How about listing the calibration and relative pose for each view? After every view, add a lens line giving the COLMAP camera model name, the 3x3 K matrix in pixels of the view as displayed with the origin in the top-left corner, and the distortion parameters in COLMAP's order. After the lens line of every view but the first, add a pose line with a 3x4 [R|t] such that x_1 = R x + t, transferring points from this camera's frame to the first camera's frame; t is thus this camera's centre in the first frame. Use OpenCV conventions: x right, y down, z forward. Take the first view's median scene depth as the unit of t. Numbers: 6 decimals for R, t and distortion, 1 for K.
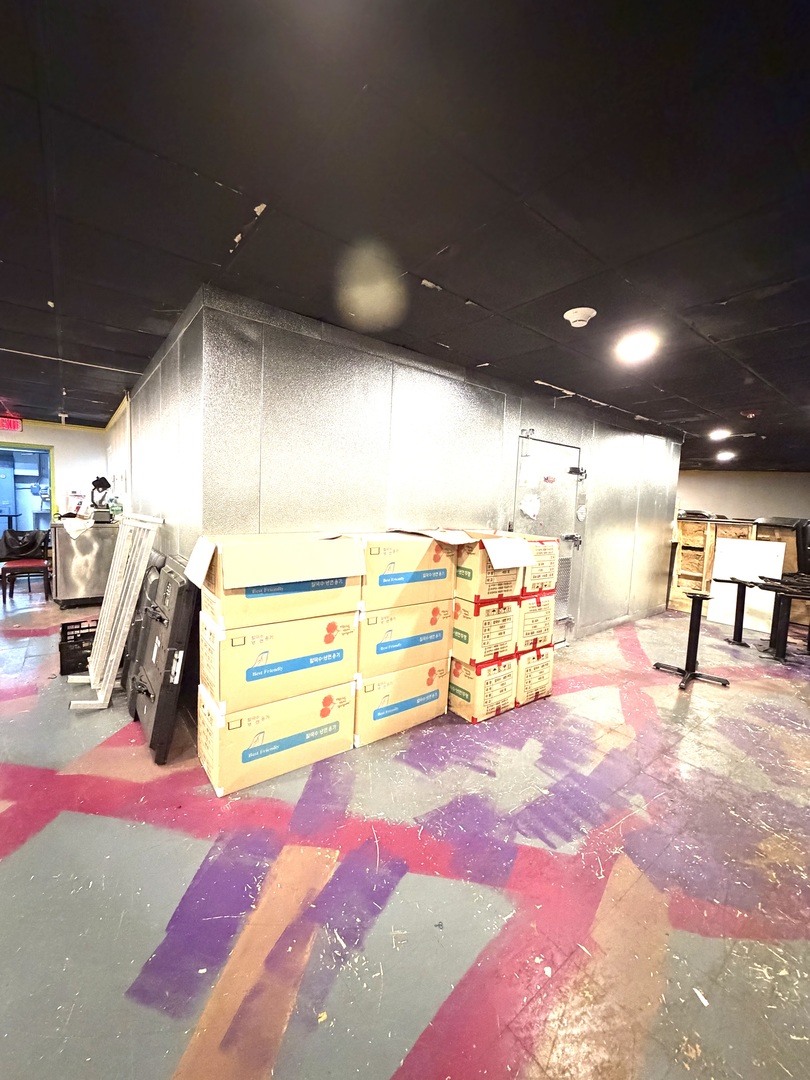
lens RADIAL K [[430.6, 0, 399.7], [0, 430.6, 537.6], [0, 0, 1]] dist [-0.001852, 0.000330]
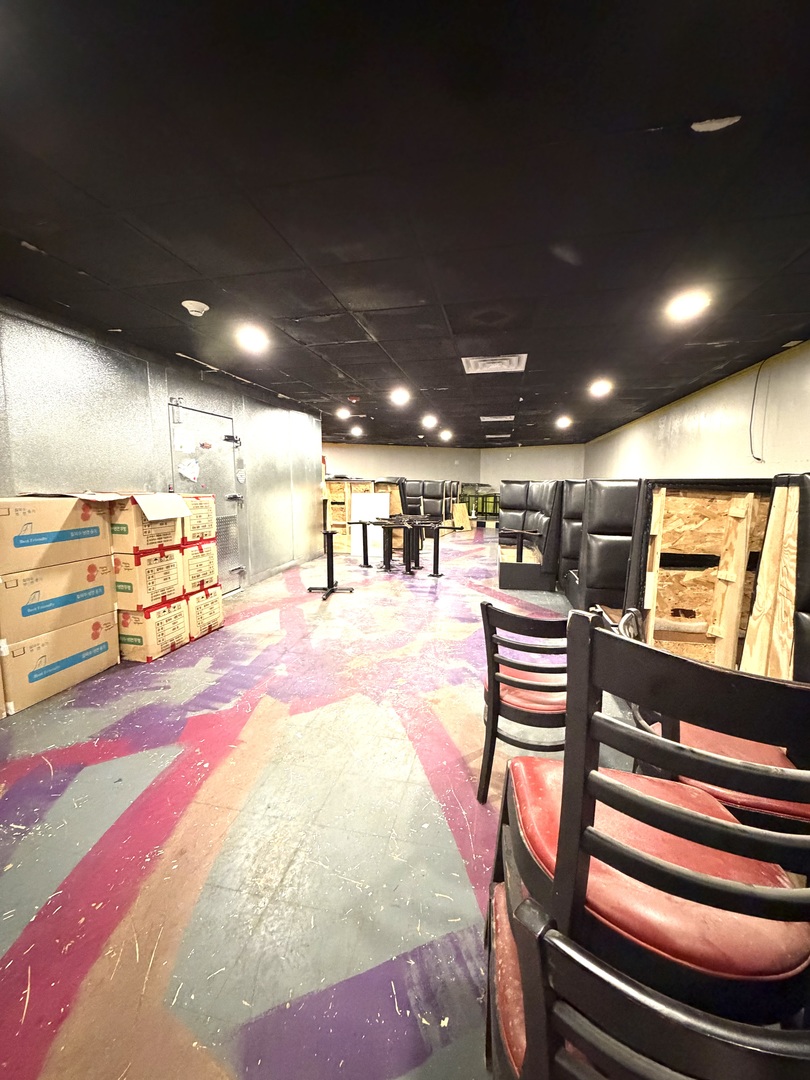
lens RADIAL K [[430.6, 0, 406.7], [0, 430.6, 535.5], [0, 0, 1]] dist [-0.001852, 0.000330]
pose [[0.760162, -0.121393, 0.638293, 0.006680], [0.087025, 0.992562, 0.085129, 0.061807], [-0.643879, -0.009165, 0.765072, -0.249047]]
